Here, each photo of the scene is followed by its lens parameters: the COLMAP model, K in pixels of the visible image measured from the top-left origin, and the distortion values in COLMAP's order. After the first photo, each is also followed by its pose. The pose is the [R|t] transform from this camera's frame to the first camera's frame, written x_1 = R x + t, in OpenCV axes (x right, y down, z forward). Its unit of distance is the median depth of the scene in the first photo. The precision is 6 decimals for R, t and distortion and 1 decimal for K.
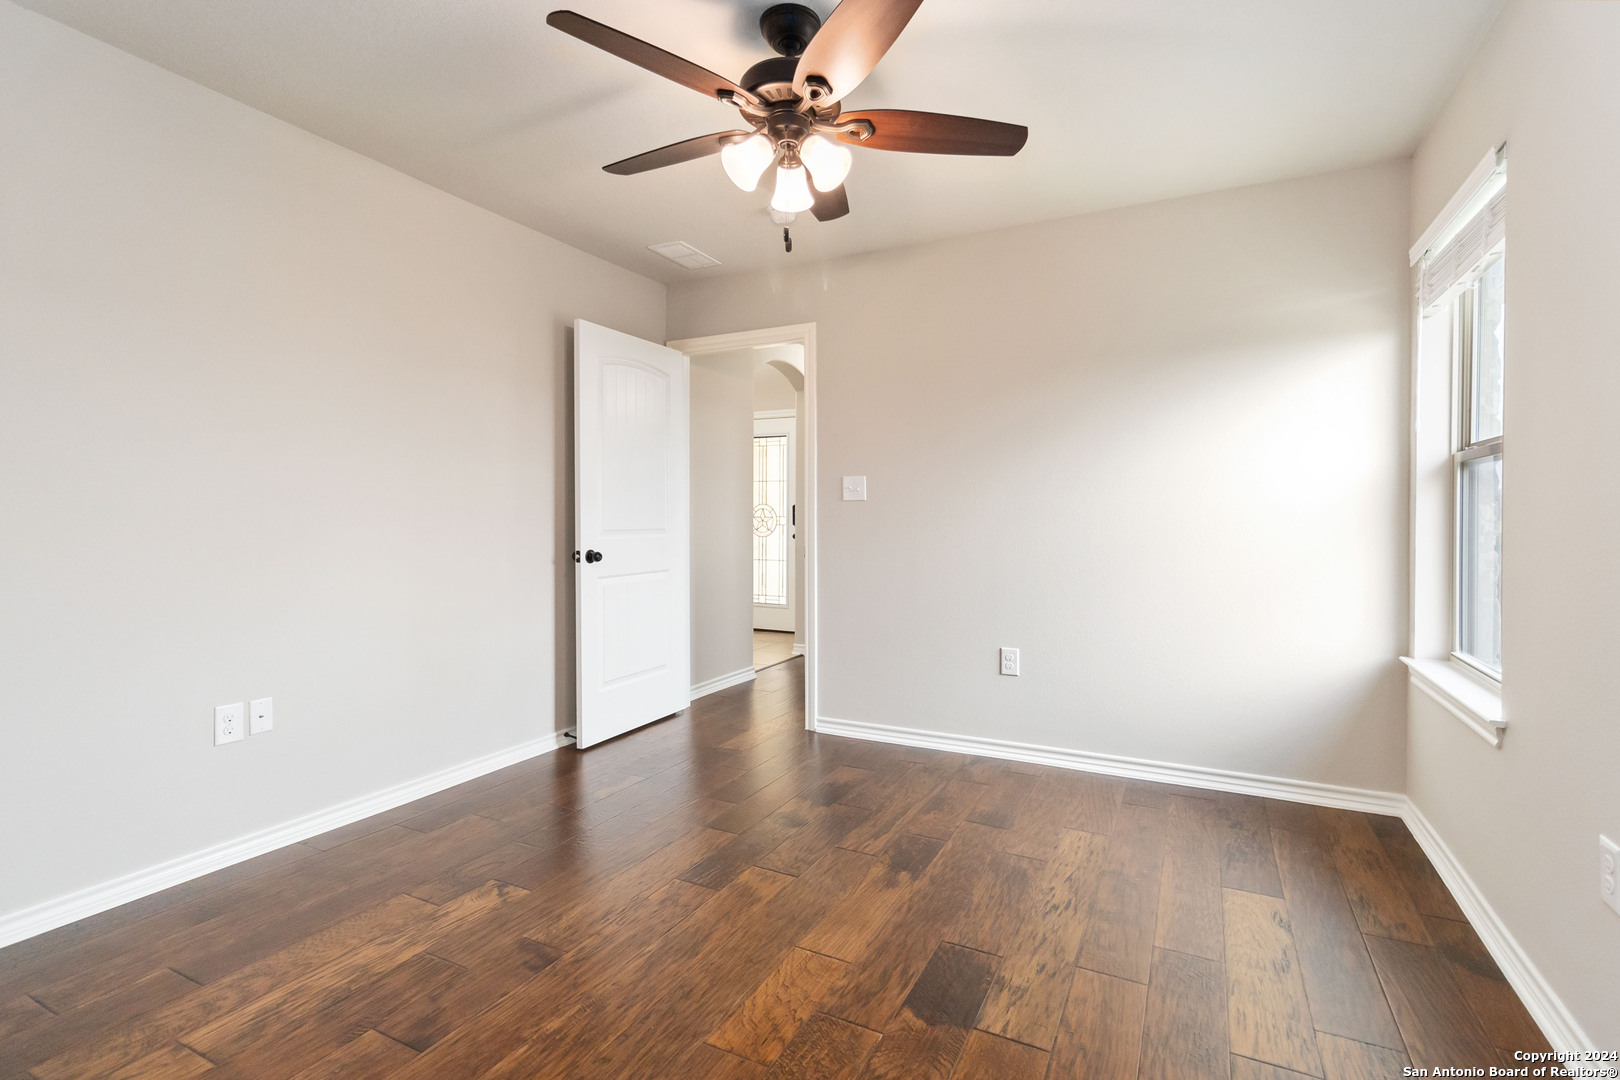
lens RADIAL K [[759.6, 0, 817.3], [0, 759.6, 526.9], [0, 0, 1]] dist [0.006398, -0.000023]
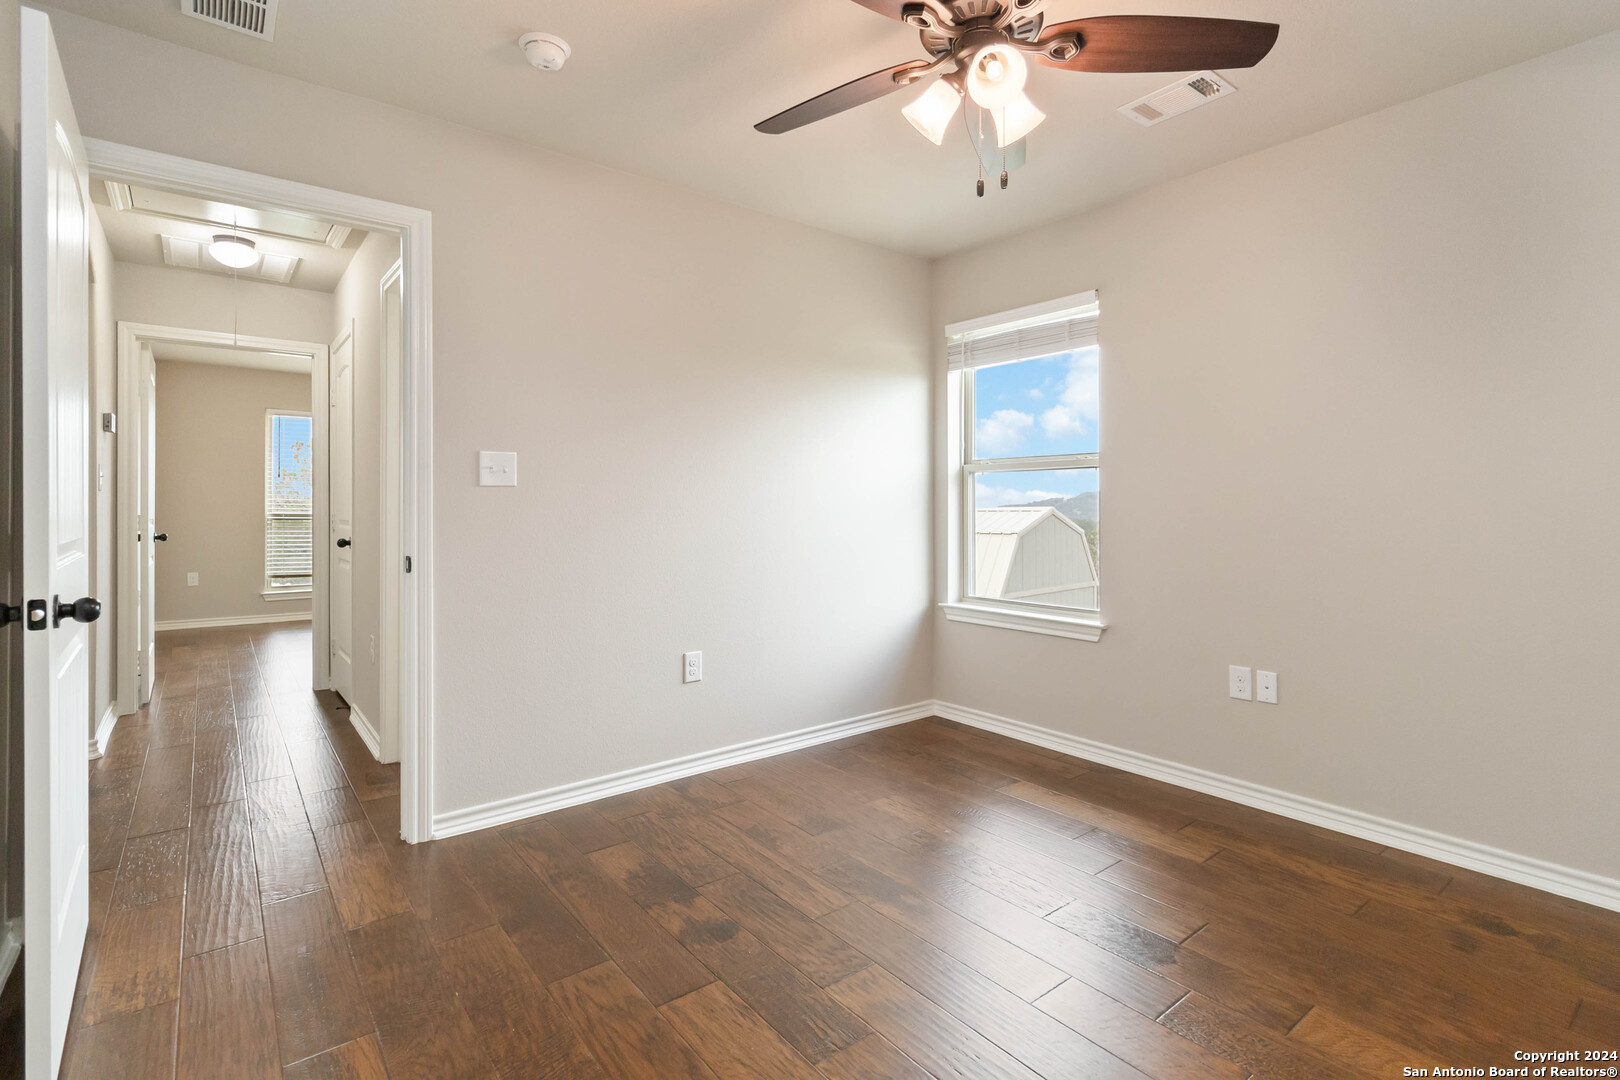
lens RADIAL K [[759.6, 0, 823.3], [0, 759.6, 510.3], [0, 0, 1]] dist [0.006398, -0.000023]
pose [[0.423570, -0.005853, 0.905844, -0.506400], [0.017796, 0.999840, -0.001861, -0.005932], [-0.905688, 0.016909, 0.423607, 0.469868]]
